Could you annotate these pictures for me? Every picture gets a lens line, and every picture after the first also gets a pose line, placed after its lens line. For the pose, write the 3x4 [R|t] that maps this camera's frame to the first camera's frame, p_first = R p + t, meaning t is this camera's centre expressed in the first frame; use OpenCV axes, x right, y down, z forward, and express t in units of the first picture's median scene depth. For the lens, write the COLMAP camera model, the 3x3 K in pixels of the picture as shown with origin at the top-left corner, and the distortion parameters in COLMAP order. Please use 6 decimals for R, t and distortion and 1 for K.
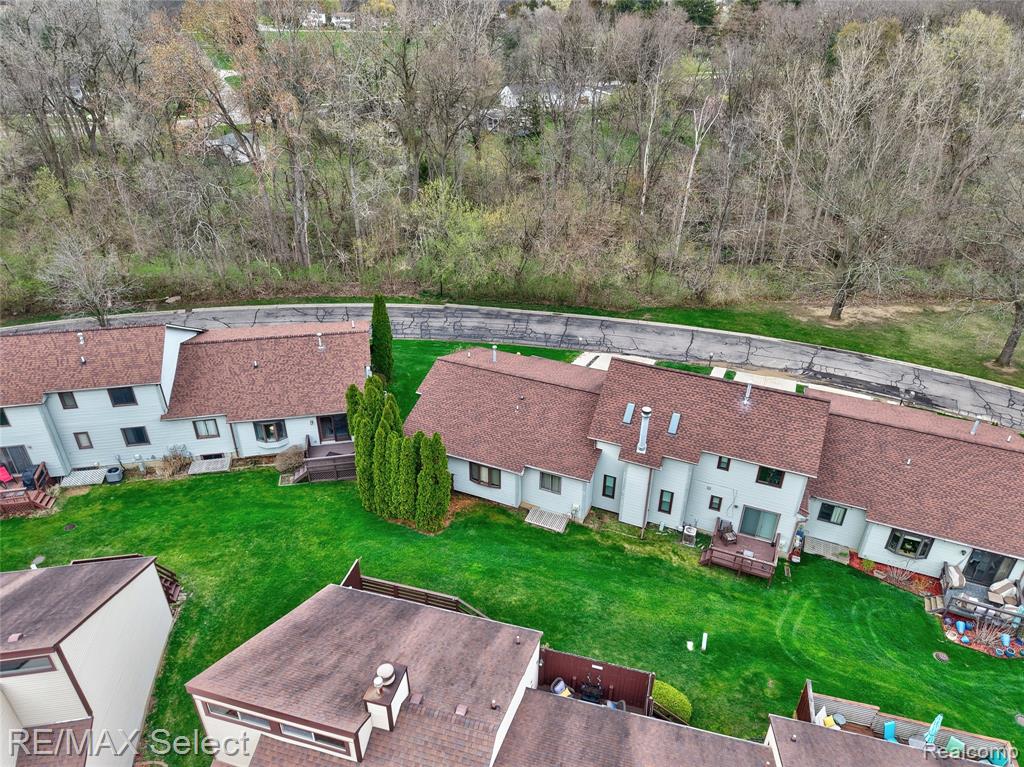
lens RADIAL K [[697.9, 0, 508.9], [0, 697.9, 385.3], [0, 0, 1]] dist [0.012045, -0.008979]
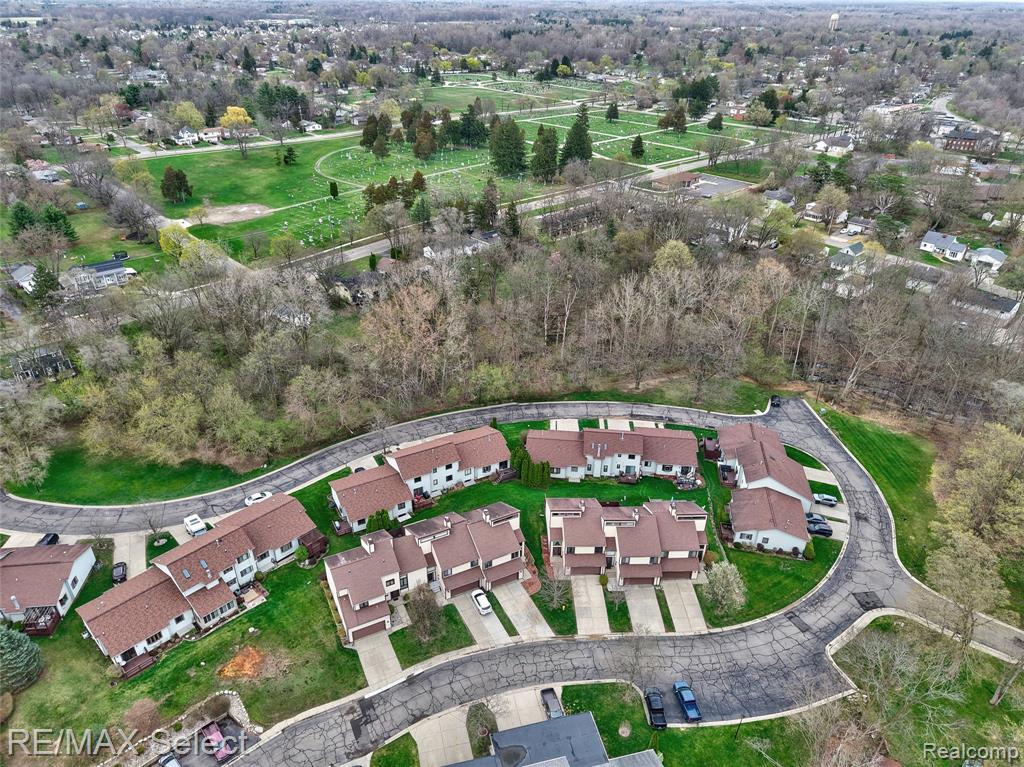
lens RADIAL K [[697.9, 0, 513.2], [0, 697.9, 382.3], [0, 0, 1]] dist [0.012045, -0.008979]
pose [[0.954456, -0.143703, 0.261464, -1.078849], [0.147527, 0.989045, 0.005053, -0.353056], [-0.259326, 0.033750, 0.965200, -2.304926]]
